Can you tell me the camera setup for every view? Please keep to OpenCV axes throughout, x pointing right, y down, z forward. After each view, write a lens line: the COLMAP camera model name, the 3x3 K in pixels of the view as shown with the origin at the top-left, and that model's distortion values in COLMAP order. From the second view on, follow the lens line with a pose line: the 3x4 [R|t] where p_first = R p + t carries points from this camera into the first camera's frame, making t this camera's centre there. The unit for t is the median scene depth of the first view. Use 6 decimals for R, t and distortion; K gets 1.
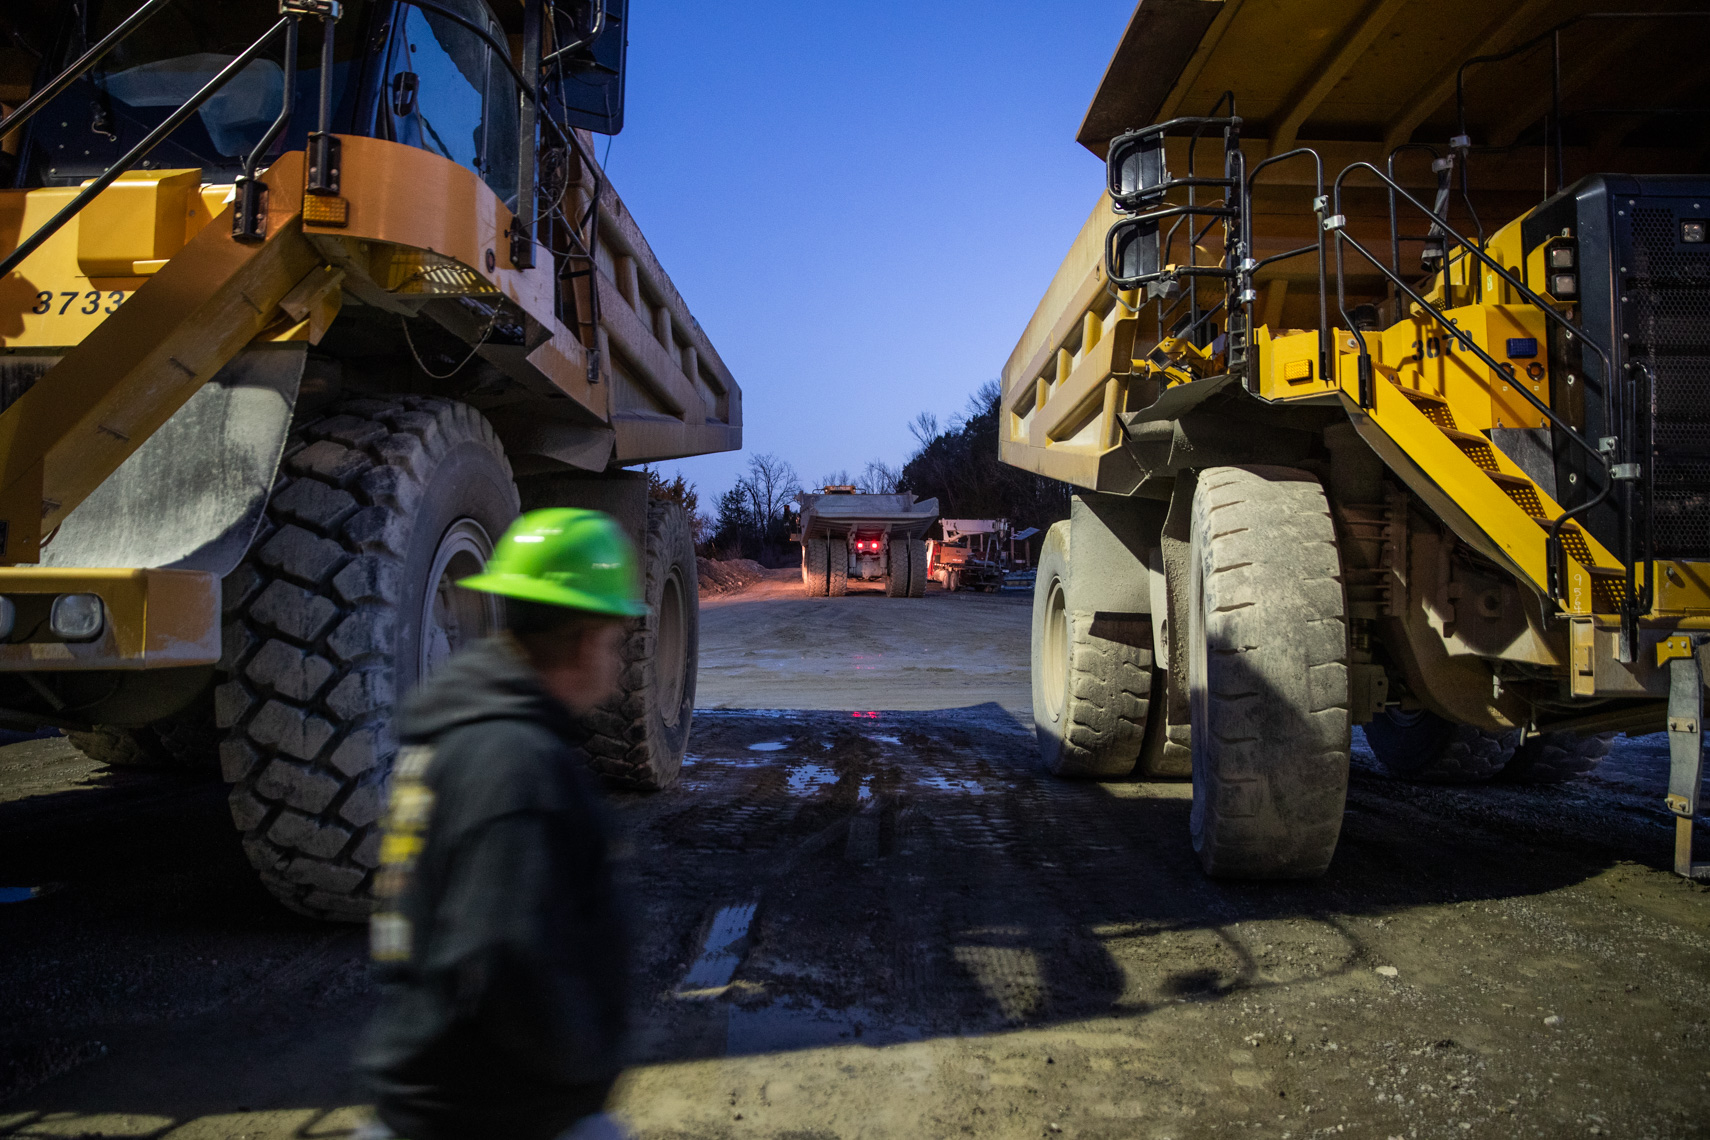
lens RADIAL K [[1173.2, 0, 855.0], [0, 1173.2, 570.0], [0, 0, 1]] dist [-0.103614, 0.079055]
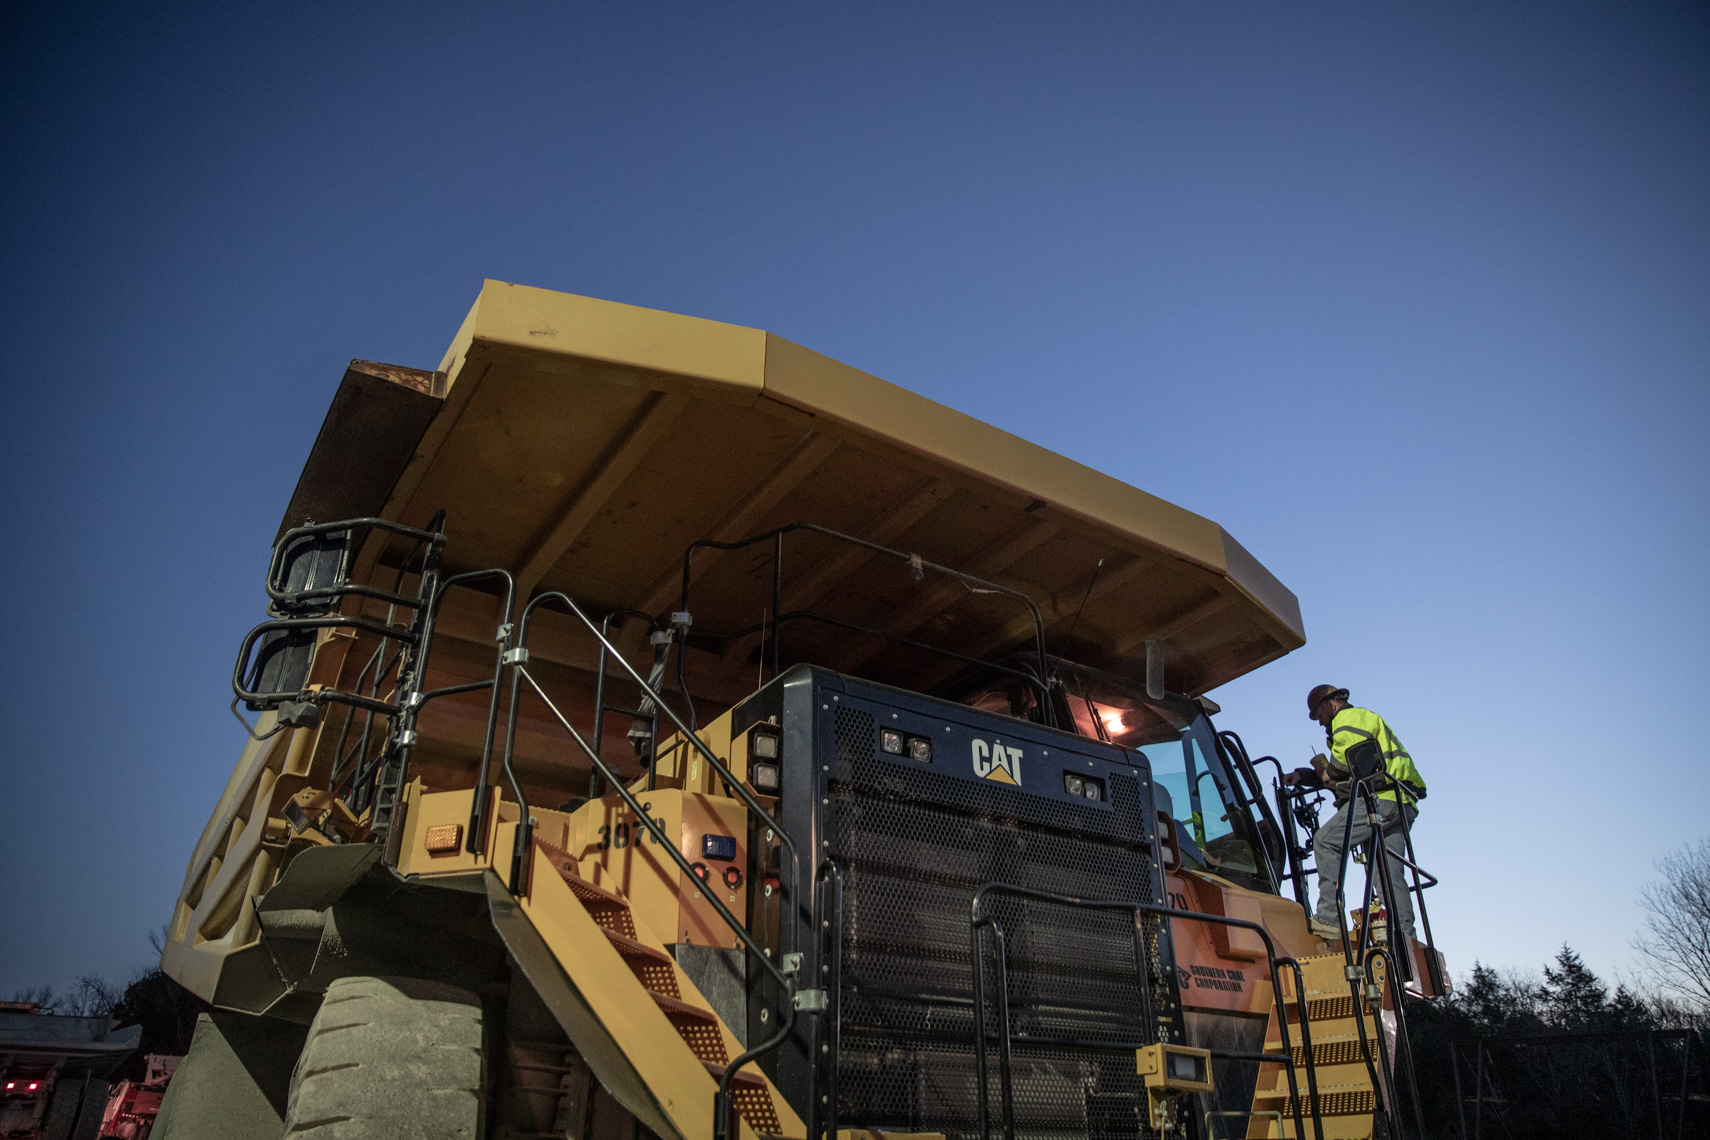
lens RADIAL K [[1173.2, 0, 855.0], [0, 1173.2, 570.0], [0, 0, 1]] dist [-0.103614, 0.079055]
pose [[0.830713, 0.258830, 0.492872, 0.194272], [-0.014416, 0.895049, -0.445735, -0.000030], [-0.556514, 0.363173, 0.747260, 0.236796]]
